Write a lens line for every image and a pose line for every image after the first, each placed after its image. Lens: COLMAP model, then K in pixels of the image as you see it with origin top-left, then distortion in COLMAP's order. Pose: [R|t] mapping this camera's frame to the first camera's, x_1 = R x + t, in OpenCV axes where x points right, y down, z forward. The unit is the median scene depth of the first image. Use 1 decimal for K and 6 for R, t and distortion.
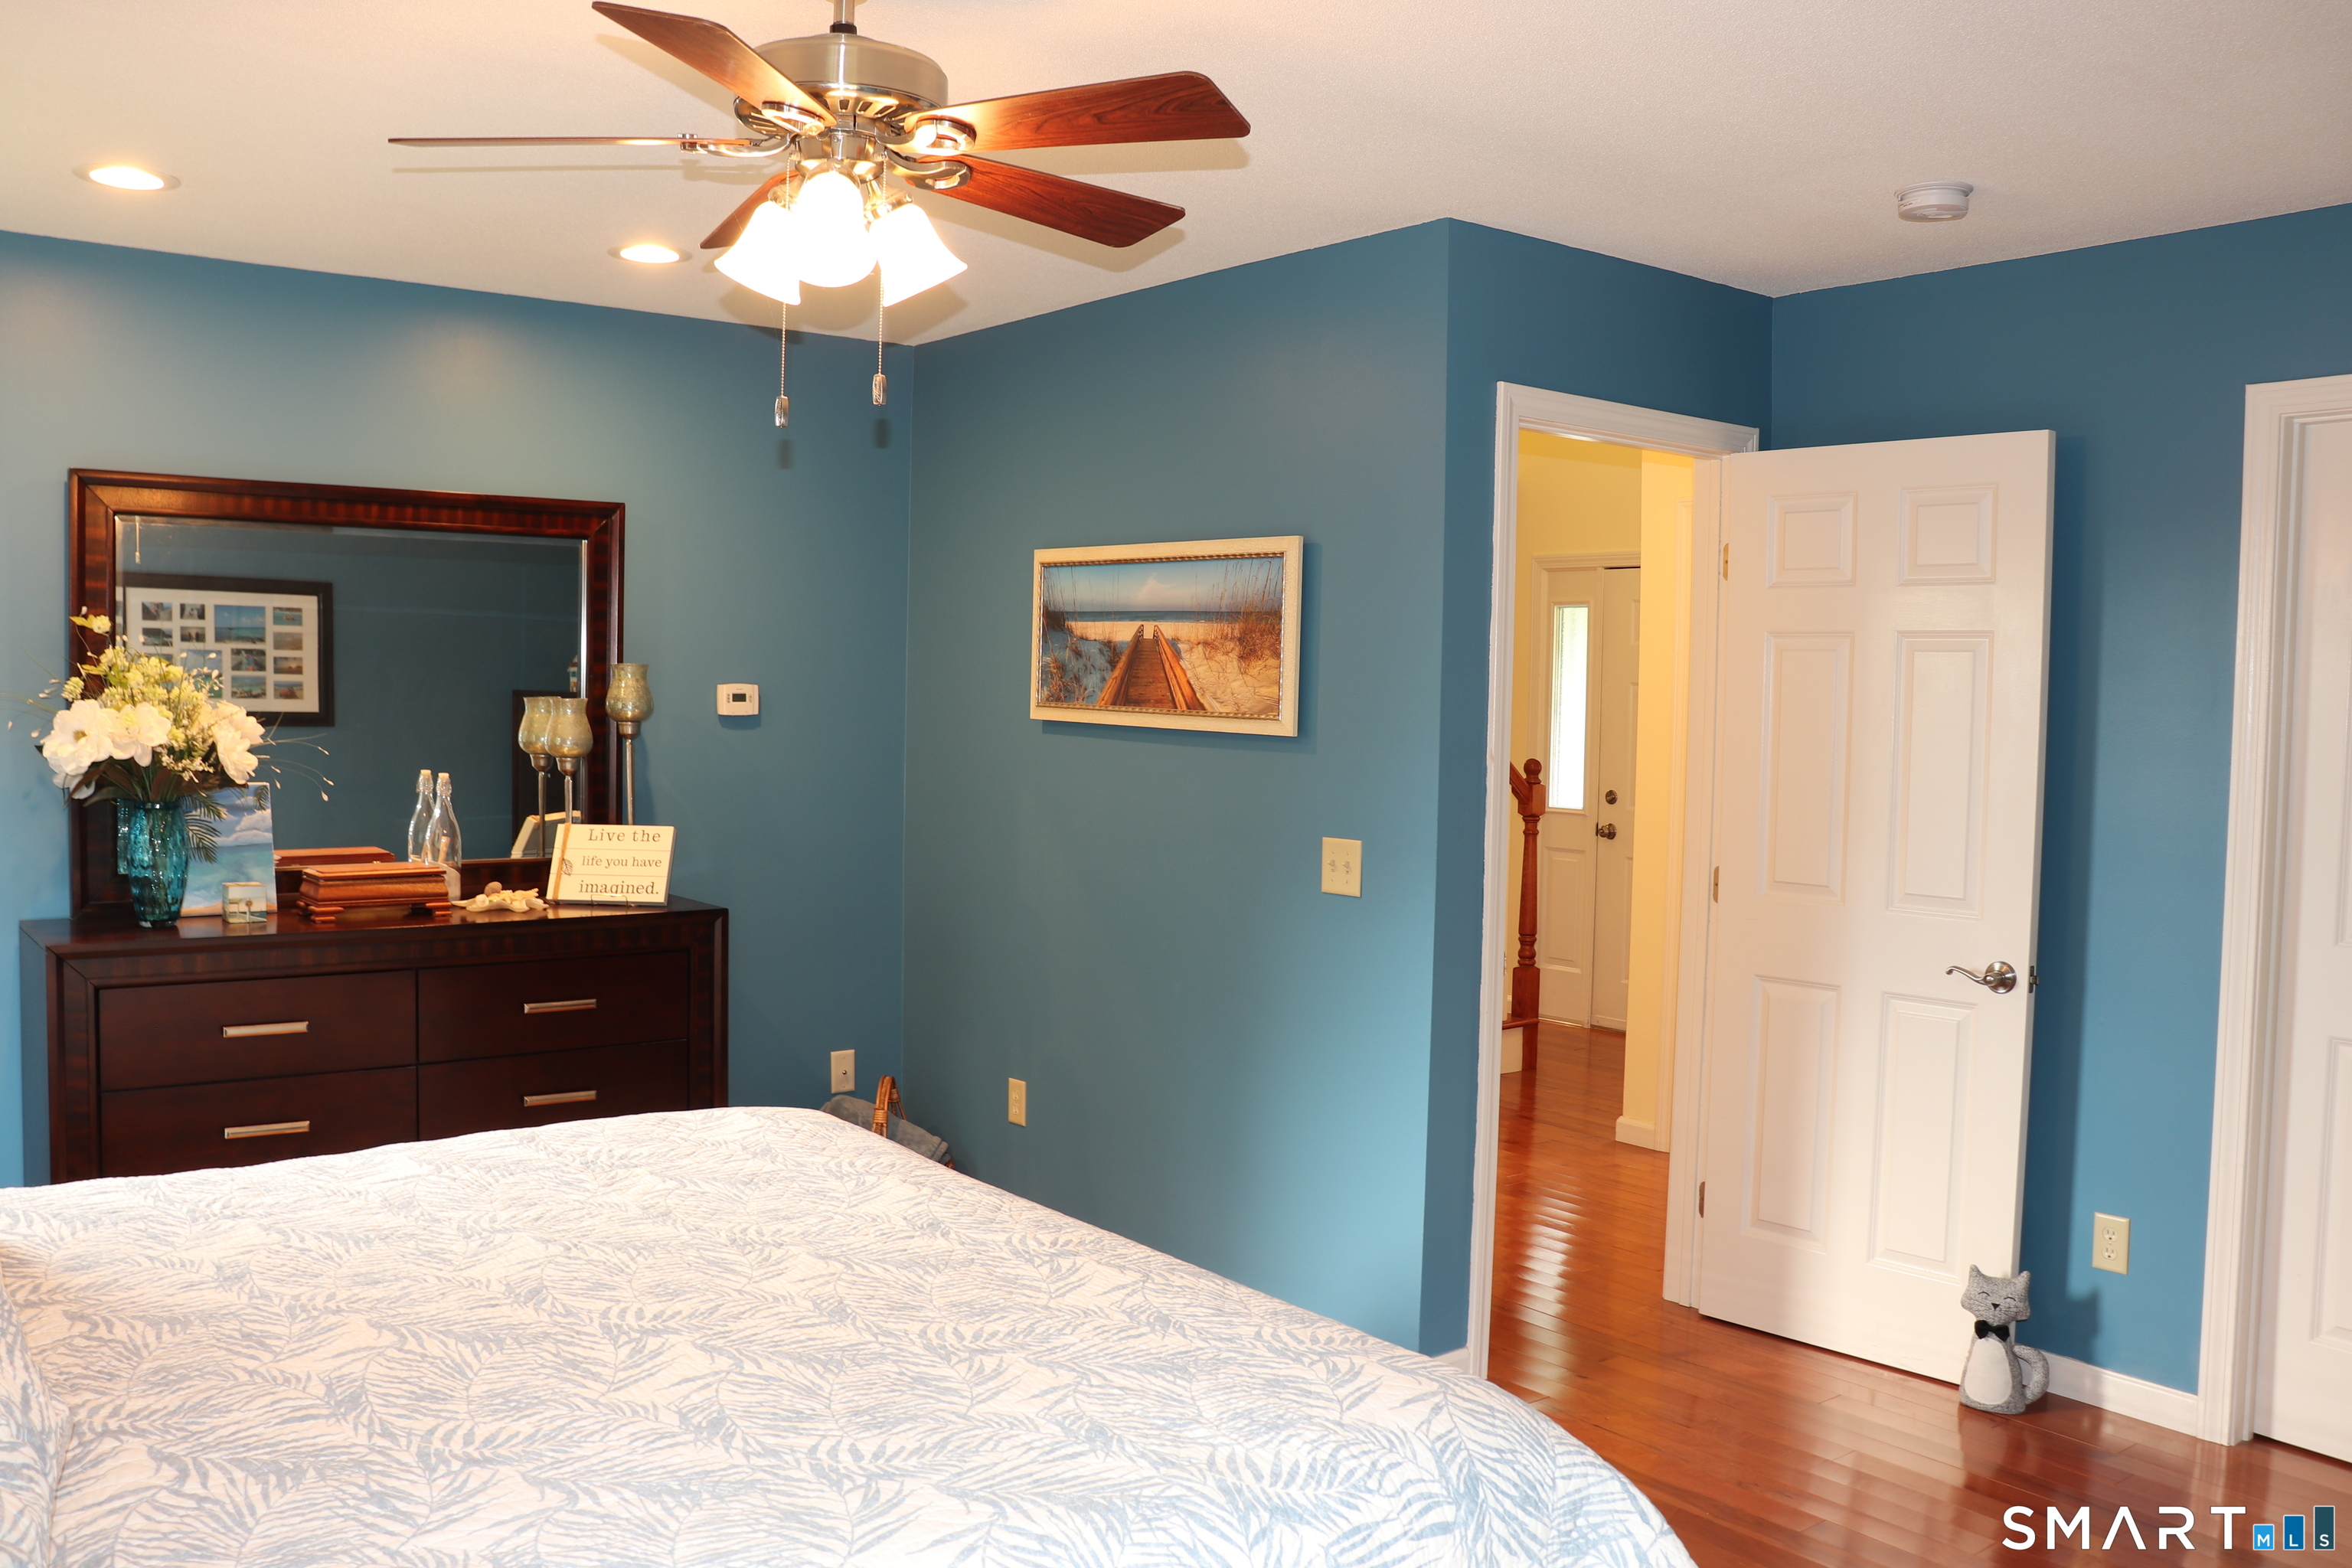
lens RADIAL K [[1943.8, 0, 1176.0], [0, 1943.8, 784.0], [0, 0, 1]] dist [-0.187318, 0.173013]
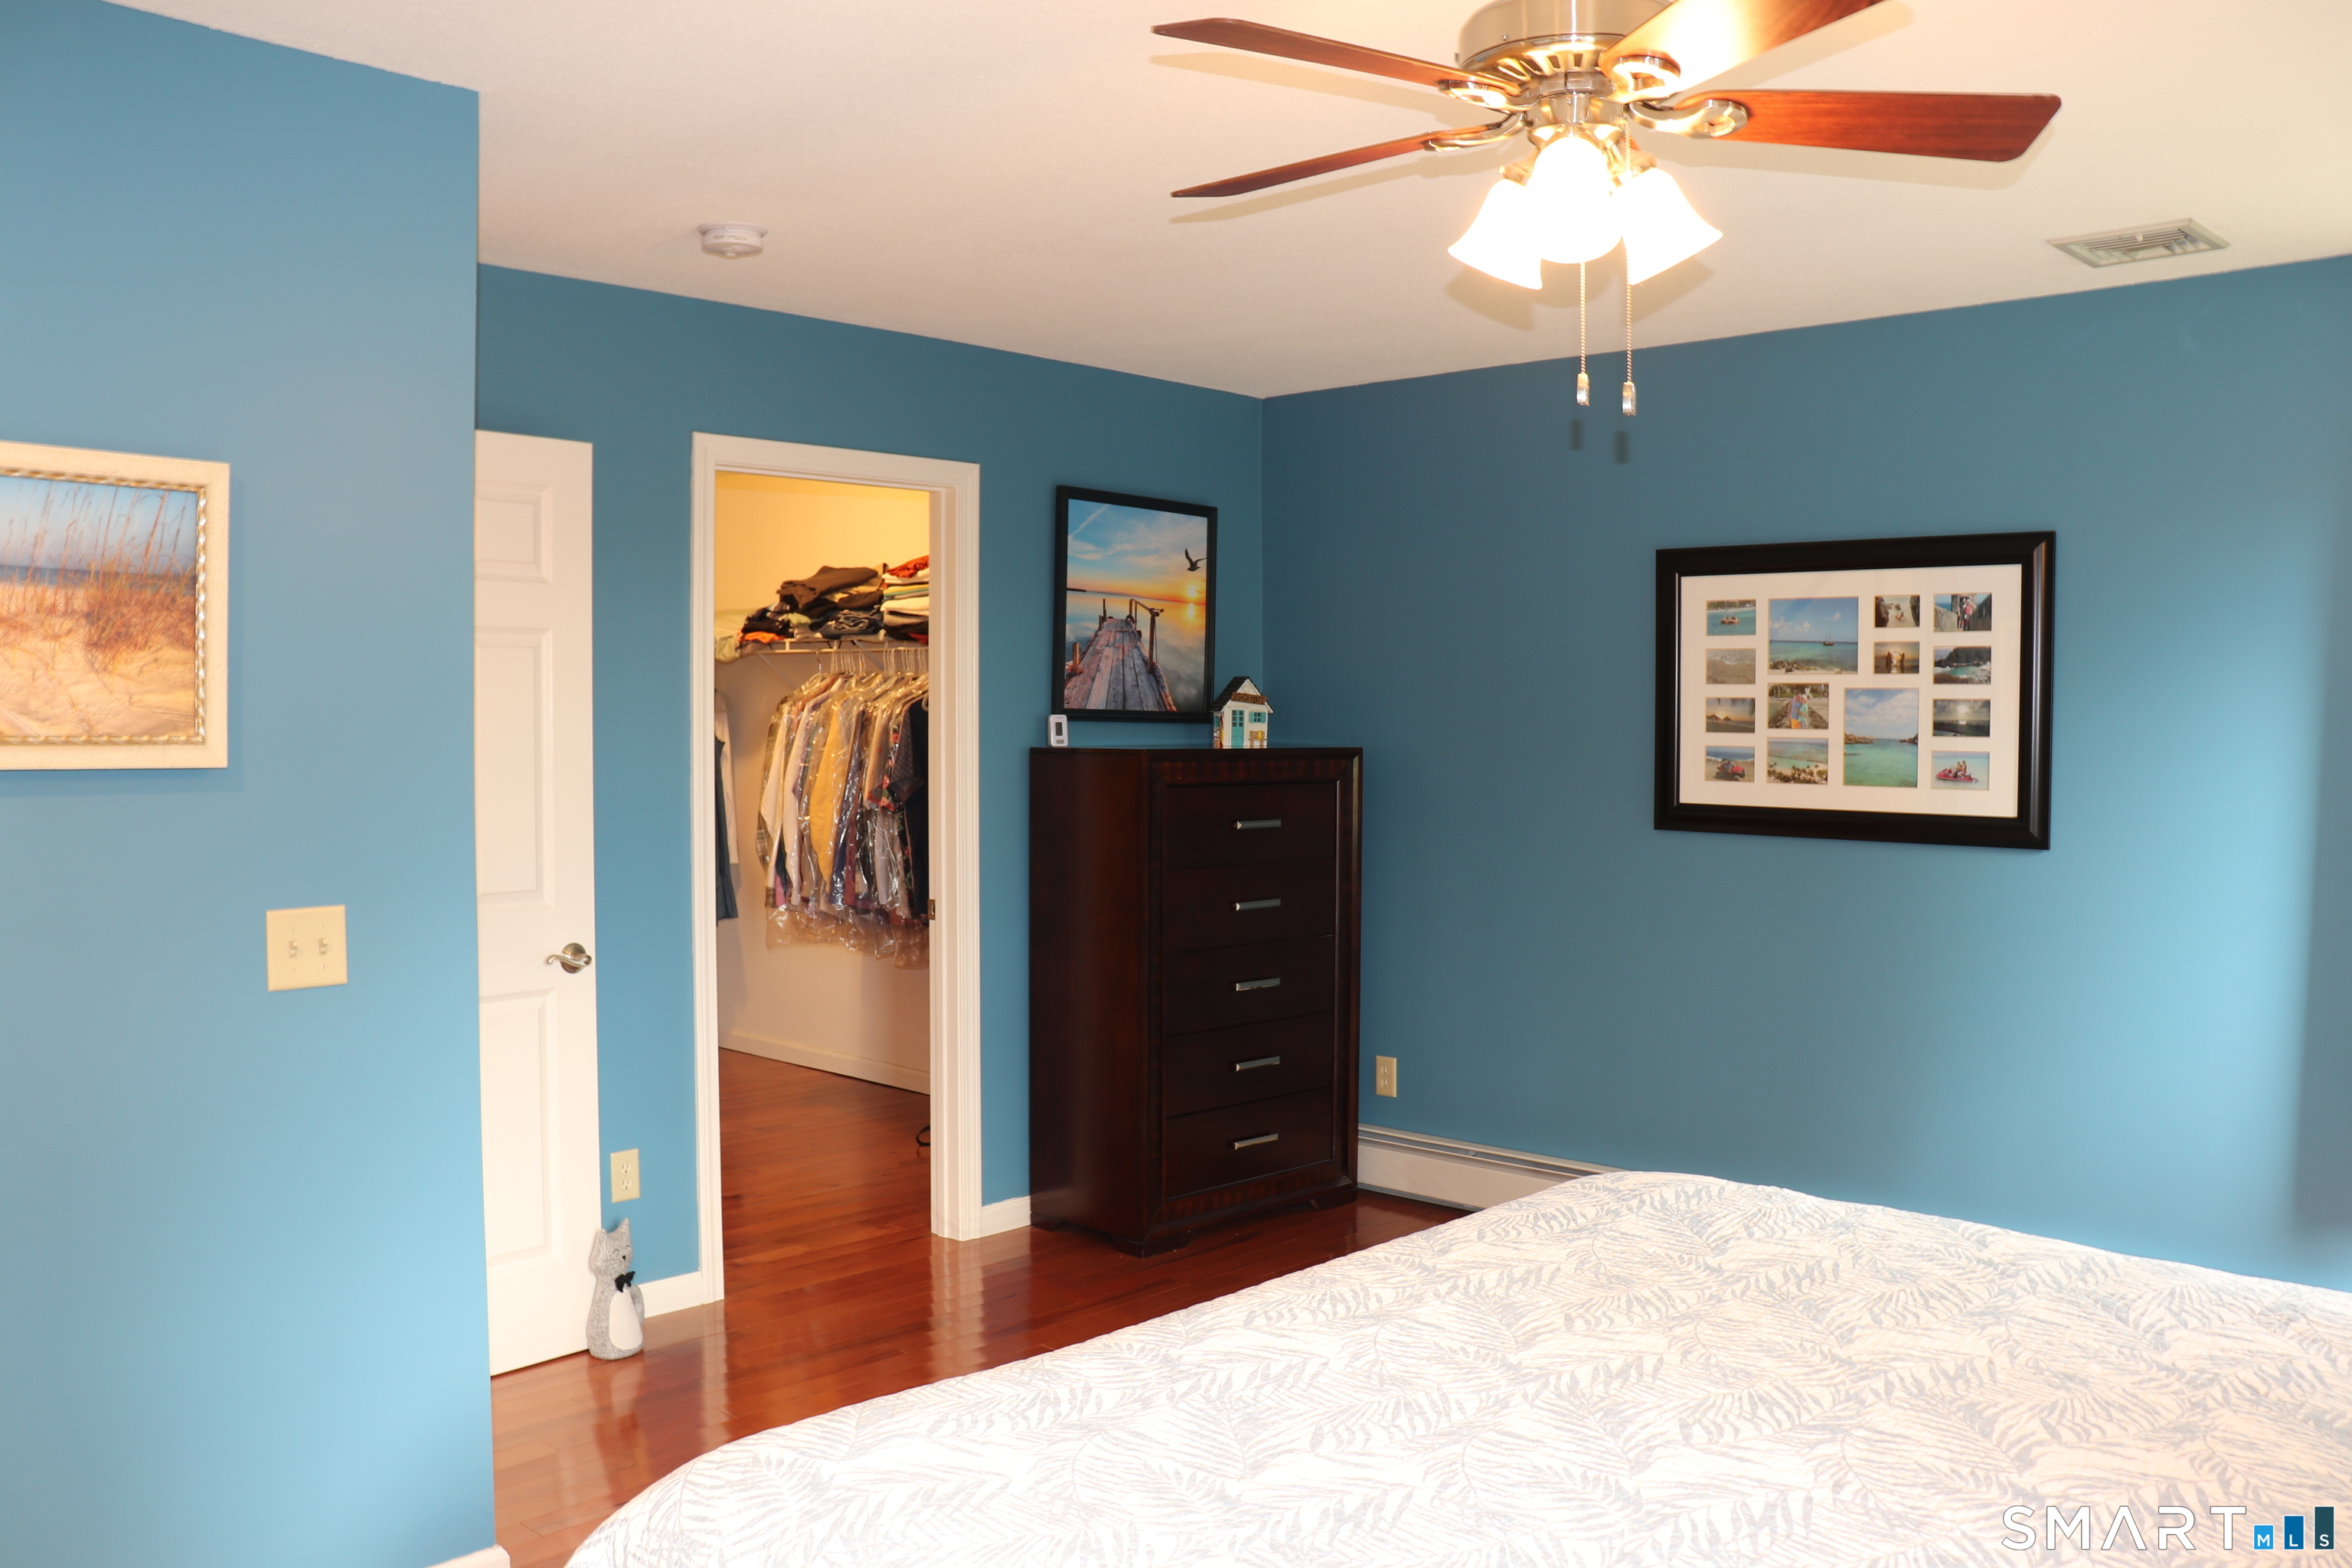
lens RADIAL K [[1943.8, 0, 1176.0], [0, 1943.8, 784.0], [0, 0, 1]] dist [-0.187318, 0.173013]
pose [[-0.147698, -0.060710, 0.987167, -0.656759], [0.044343, 0.996704, 0.067931, -0.050732], [-0.988038, 0.053807, -0.144519, 0.823580]]
